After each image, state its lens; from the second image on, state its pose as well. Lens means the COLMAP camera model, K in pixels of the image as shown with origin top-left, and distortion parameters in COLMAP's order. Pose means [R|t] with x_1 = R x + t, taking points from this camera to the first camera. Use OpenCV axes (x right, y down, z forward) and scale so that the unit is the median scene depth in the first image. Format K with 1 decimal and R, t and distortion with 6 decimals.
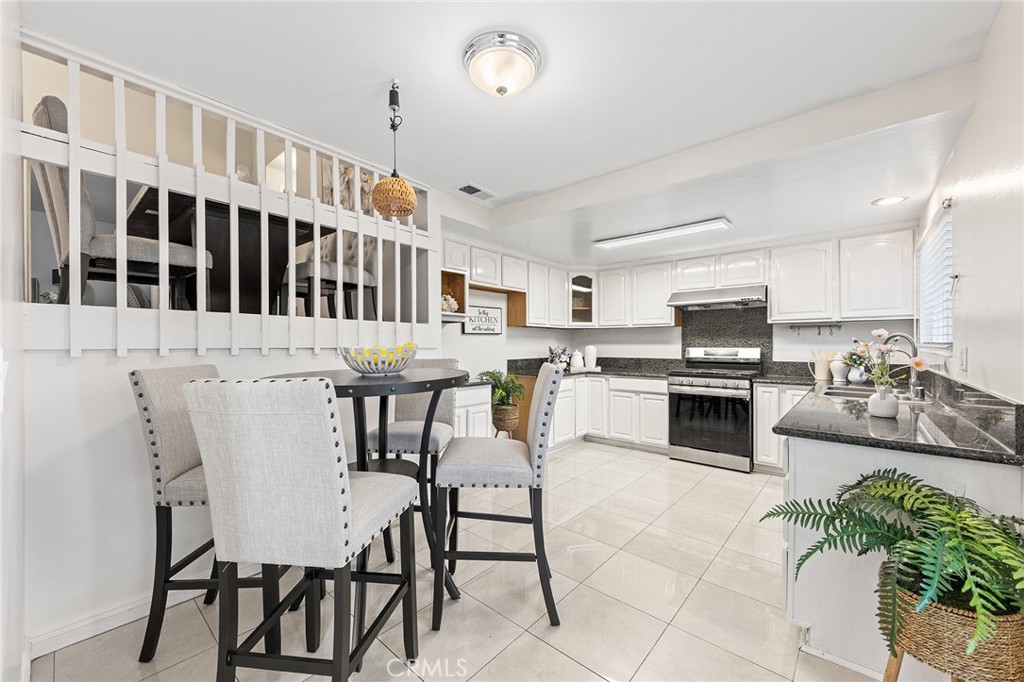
lens RADIAL K [[401.4, 0, 545.5], [0, 401.4, 341.8], [0, 0, 1]] dist [0.000583, -0.001100]
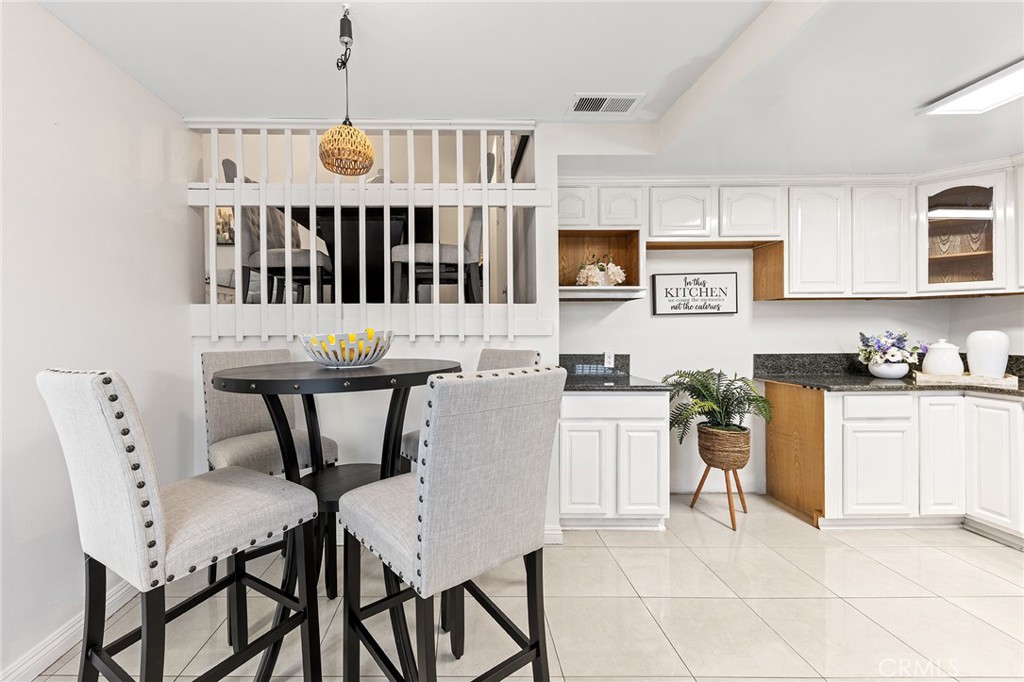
lens RADIAL K [[438.7, 0, 472.9], [0, 438.7, 331.8], [0, 0, 1]] dist [0.006404, -0.001373]
pose [[0.610032, -0.004420, -0.792364, 0.224722], [0.011445, 0.999929, 0.003234, 0.003533], [0.792294, -0.011041, 0.610040, 0.301848]]
